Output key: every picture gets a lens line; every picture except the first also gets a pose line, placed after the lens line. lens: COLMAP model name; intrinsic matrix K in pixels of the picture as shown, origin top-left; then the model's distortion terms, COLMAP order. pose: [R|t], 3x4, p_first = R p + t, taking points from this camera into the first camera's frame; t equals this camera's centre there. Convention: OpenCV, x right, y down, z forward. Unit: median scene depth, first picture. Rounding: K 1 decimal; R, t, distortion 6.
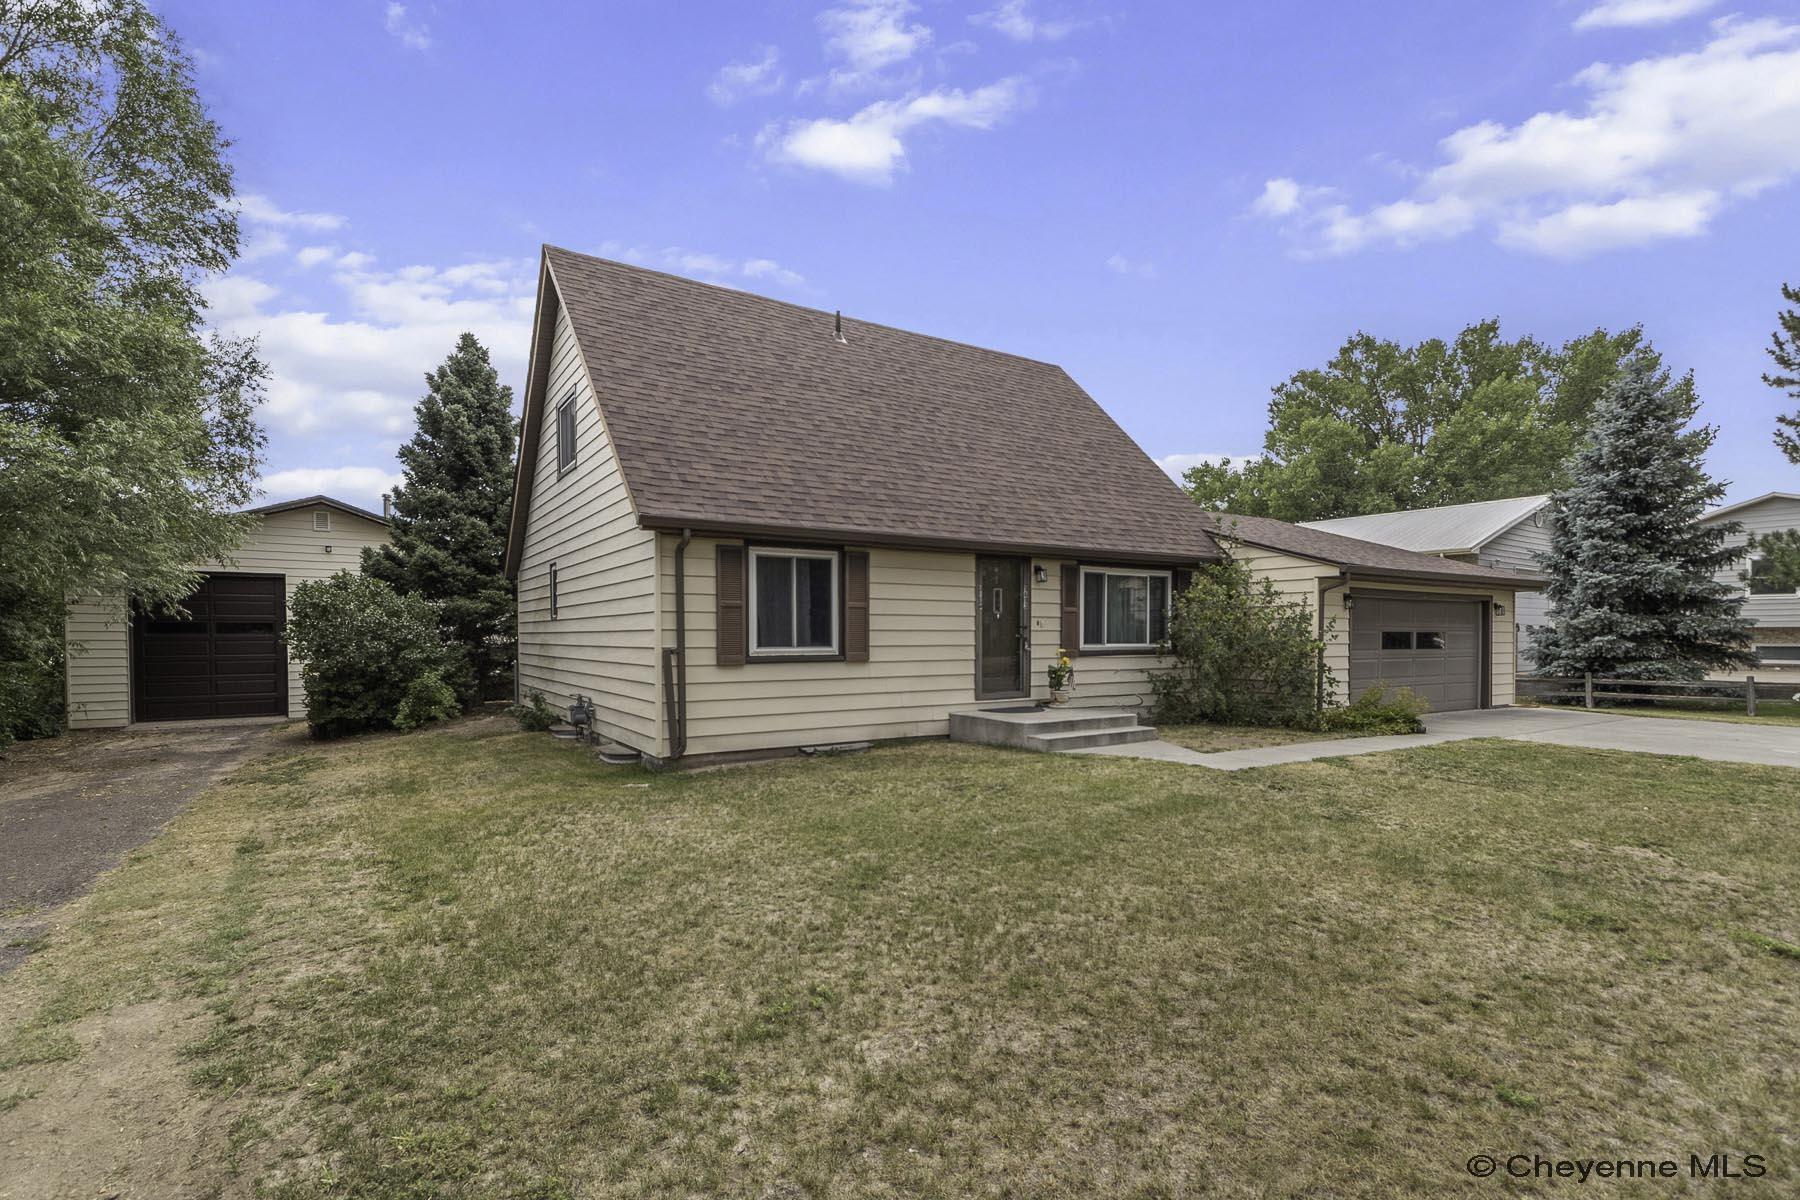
lens RADIAL K [[891.1, 0, 900.0], [0, 891.1, 600.0], [0, 0, 1]] dist [0.000329, 0.000048]
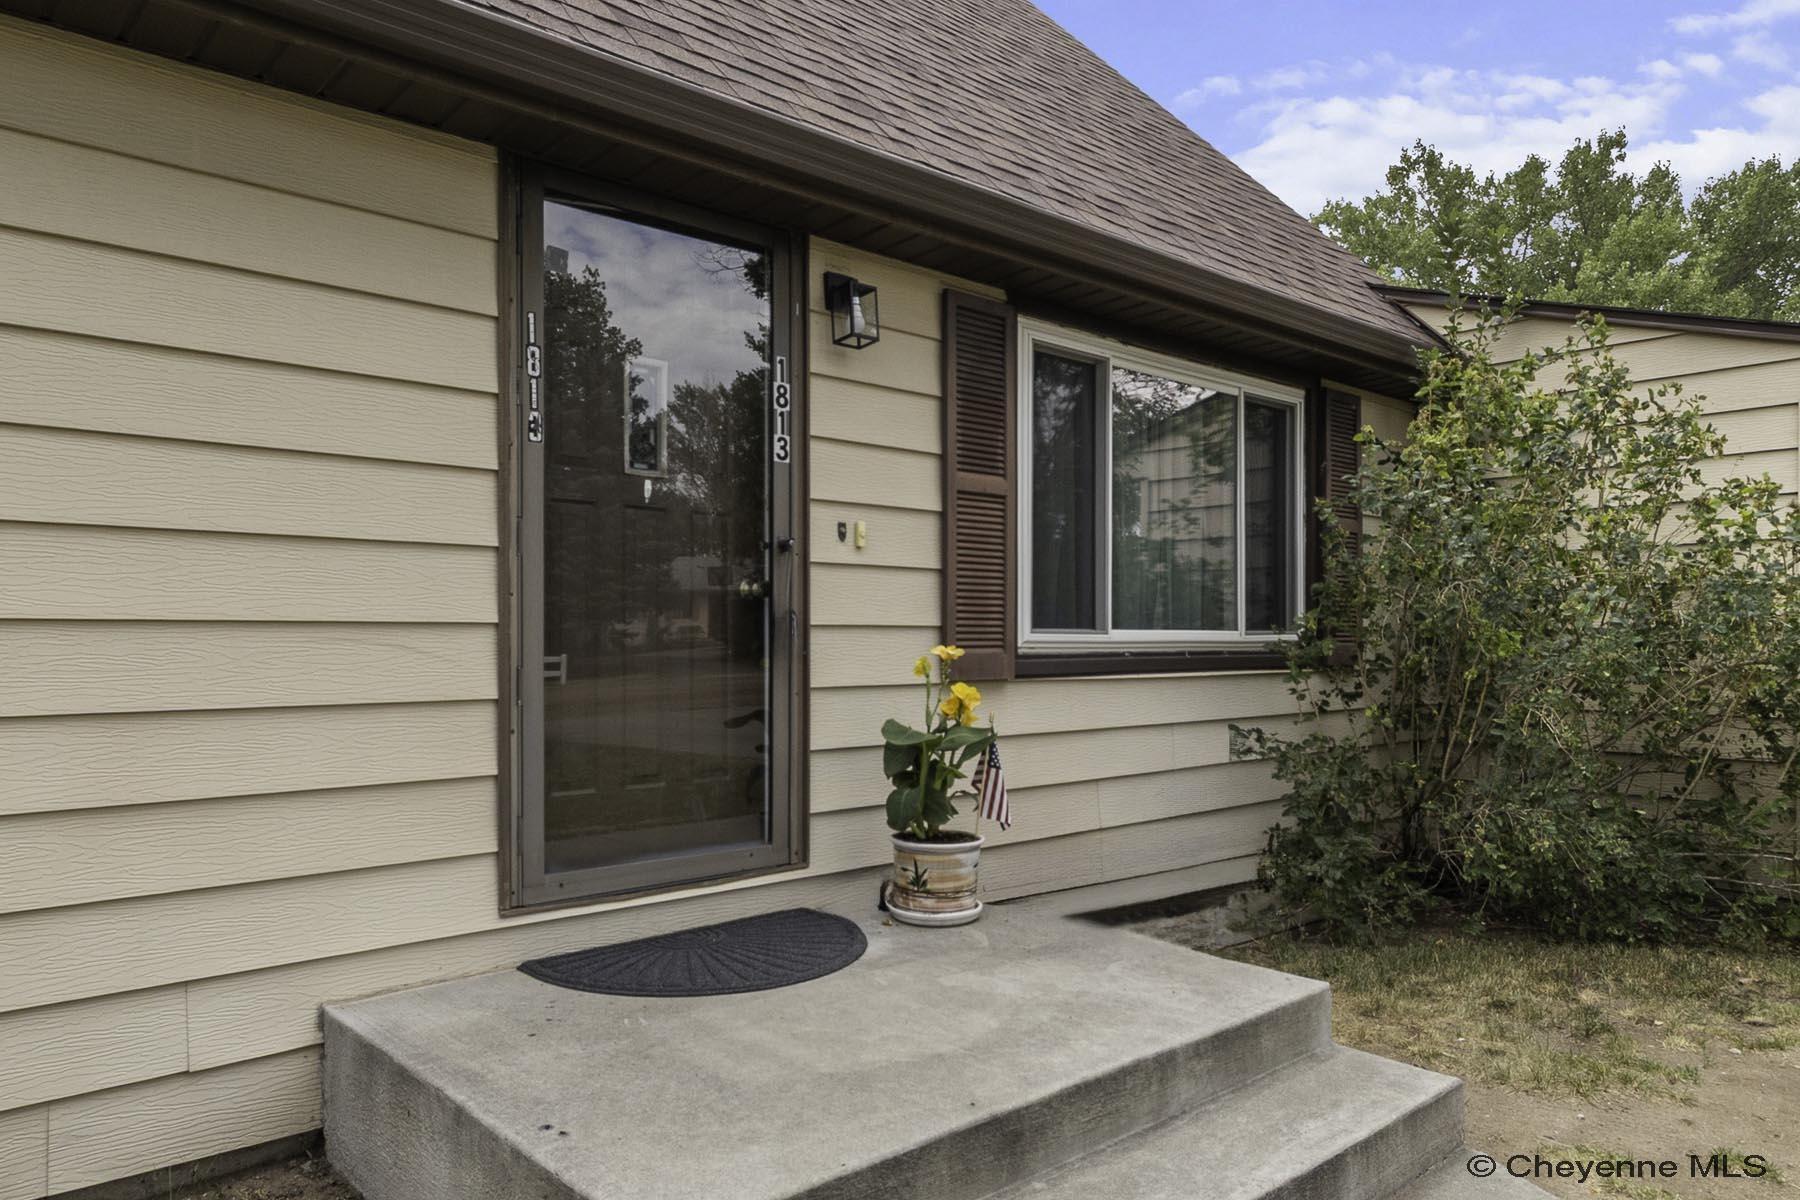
lens RADIAL K [[1215.0, 0, 900.0], [0, 1215.0, 600.0], [0, 0, 1]] dist [-0.103546, -0.000165]
pose [[0.989878, -0.002011, 0.141910, 0.132530], [0.002314, 0.999995, -0.001968, 0.046115], [-0.141905, 0.002277, 0.989878, 0.731378]]
